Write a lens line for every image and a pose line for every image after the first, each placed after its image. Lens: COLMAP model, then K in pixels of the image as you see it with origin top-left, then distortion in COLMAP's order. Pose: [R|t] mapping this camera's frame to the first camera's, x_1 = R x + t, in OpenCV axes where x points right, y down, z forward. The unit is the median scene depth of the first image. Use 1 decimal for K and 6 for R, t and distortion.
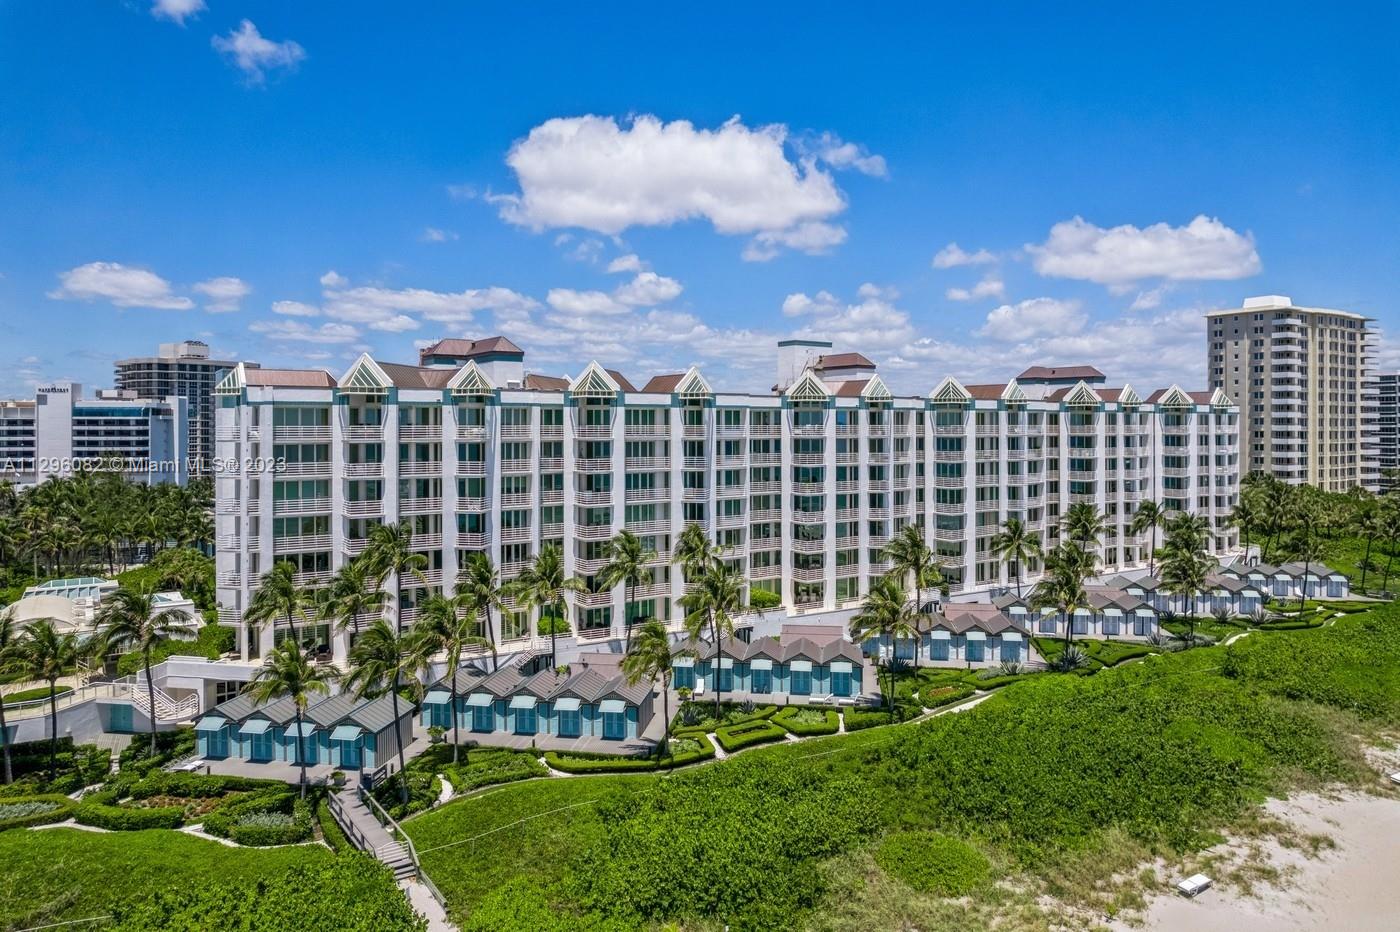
lens RADIAL K [[906.3, 0, 698.0], [0, 906.3, 461.6], [0, 0, 1]] dist [-0.088621, 0.080889]
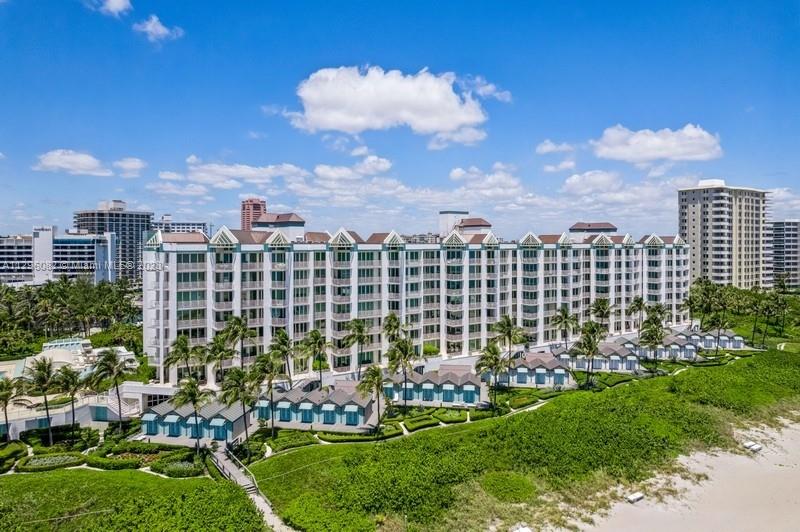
lens RADIAL K [[517.9, 0, 398.8], [0, 517.9, 263.5], [0, 0, 1]] dist [-0.088621, 0.080889]
pose [[0.999999, 0.001506, -0.000706, 0.007105], [-0.001506, 0.999998, 0.000876, -0.035115], [0.000707, -0.000875, 0.999999, -0.095177]]
